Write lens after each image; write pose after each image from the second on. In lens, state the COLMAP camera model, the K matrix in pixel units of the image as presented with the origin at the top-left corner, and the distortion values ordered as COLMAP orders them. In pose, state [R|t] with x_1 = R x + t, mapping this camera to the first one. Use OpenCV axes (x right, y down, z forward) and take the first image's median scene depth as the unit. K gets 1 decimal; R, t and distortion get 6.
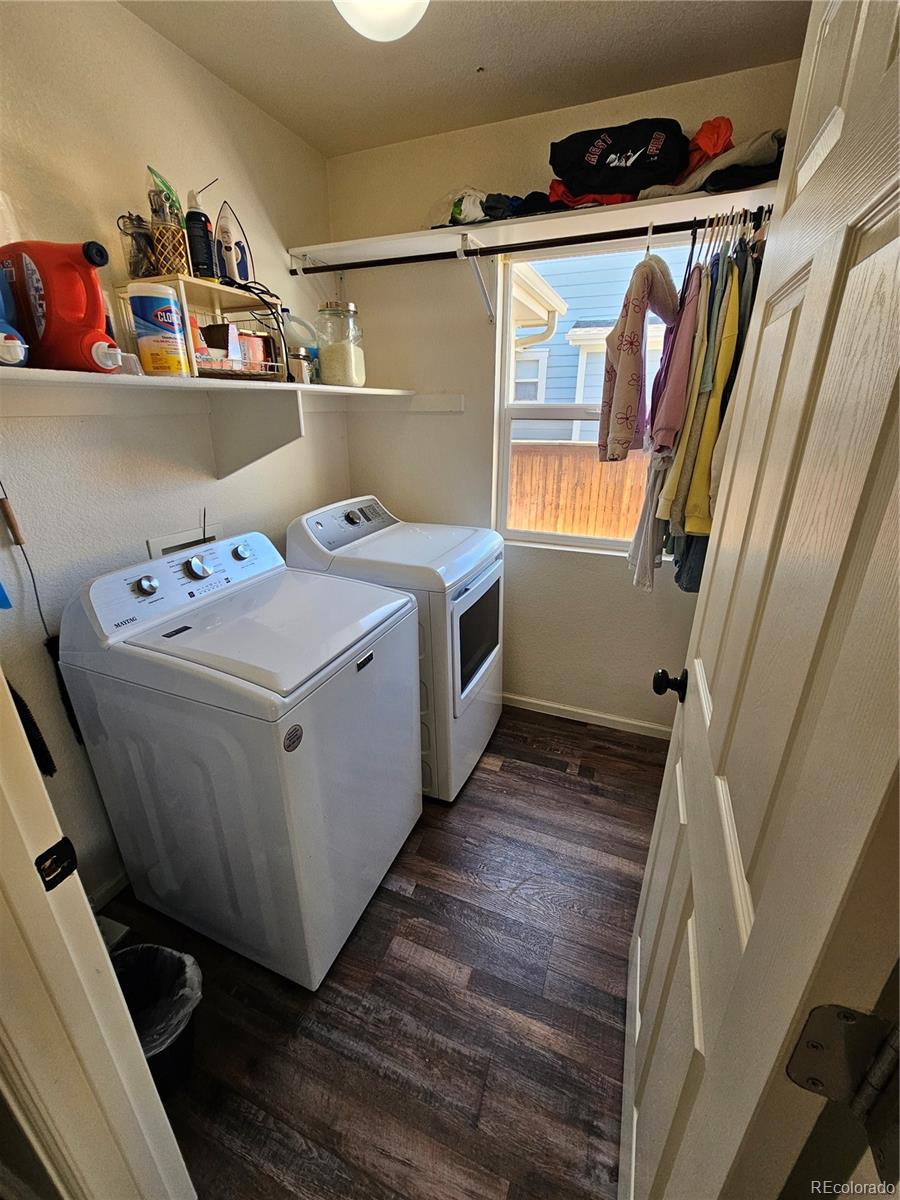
lens RADIAL K [[486.4, 0, 450.8], [0, 486.4, 595.4], [0, 0, 1]] dist [0.000699, -0.000017]
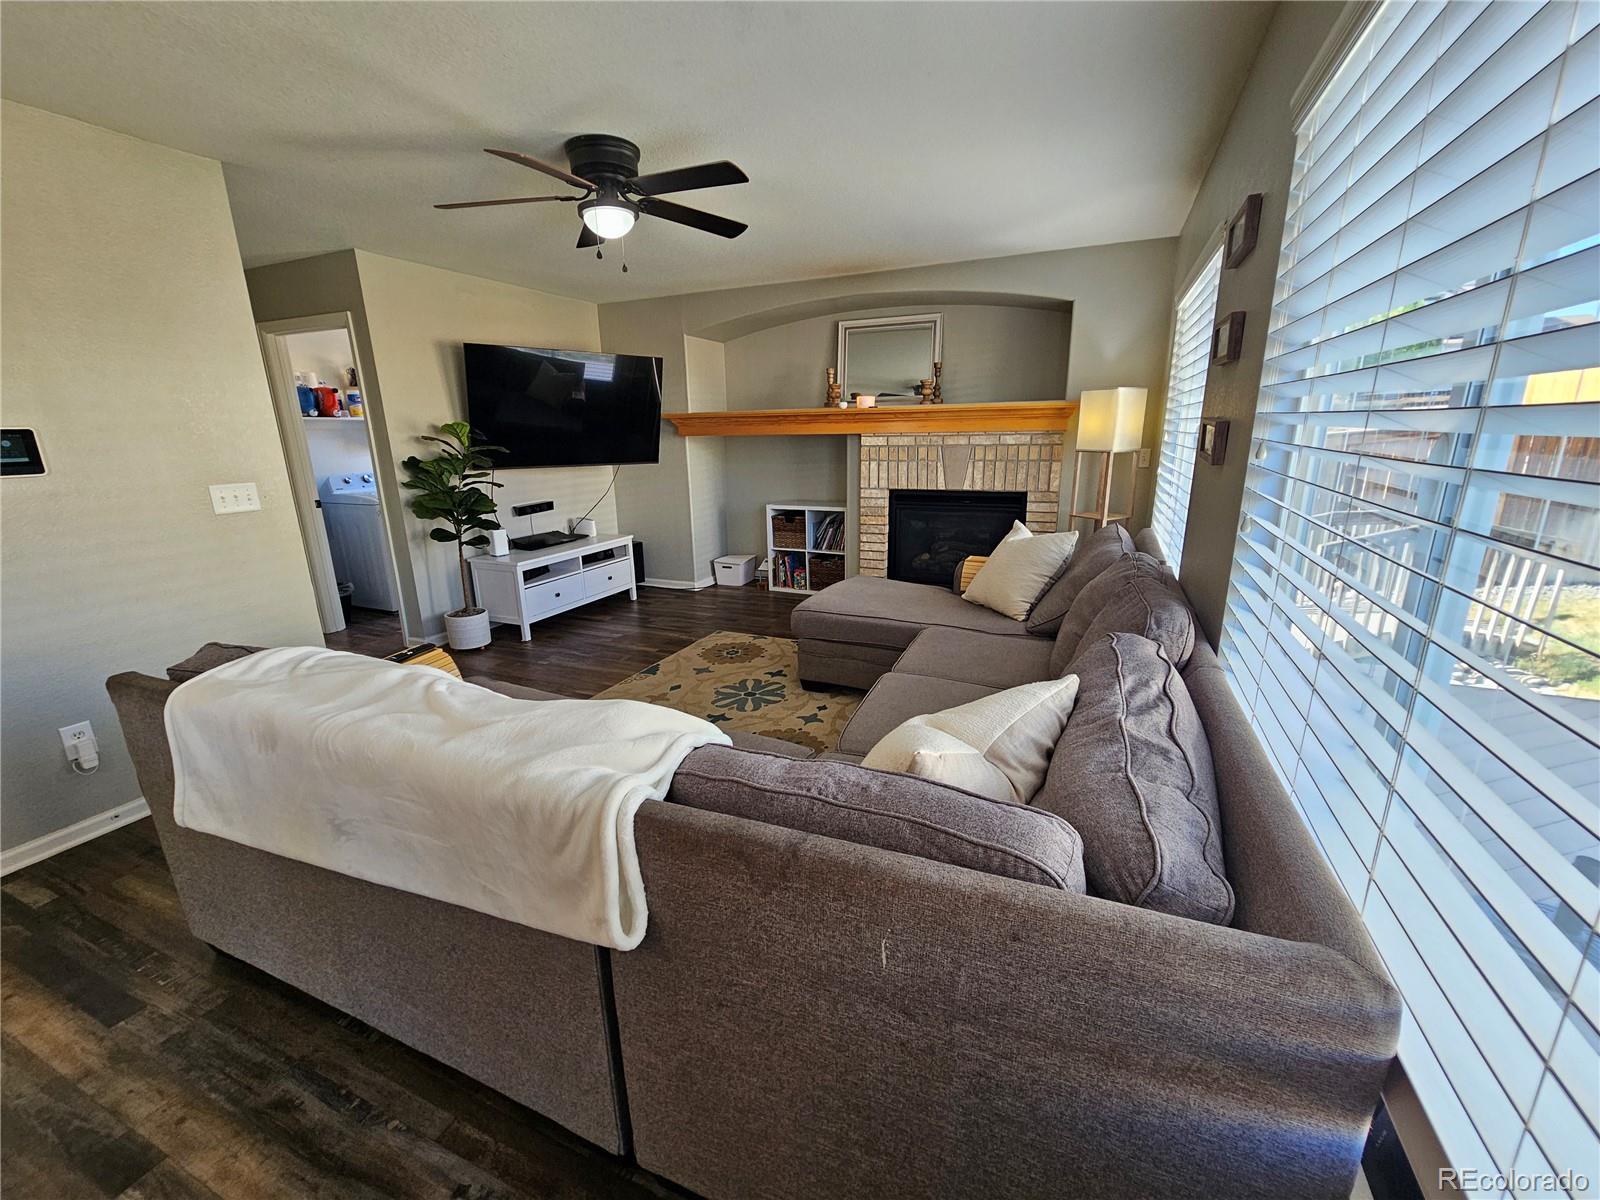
lens RADIAL K [[648.6, 0, 798.6], [0, 648.6, 607.2], [0, 0, 1]] dist [0.000699, -0.000017]
pose [[0.999372, -0.007246, -0.034676, 2.872310], [0.003744, 0.994979, -0.100014, 1.447191], [0.035227, 0.099822, 0.994382, -3.536761]]
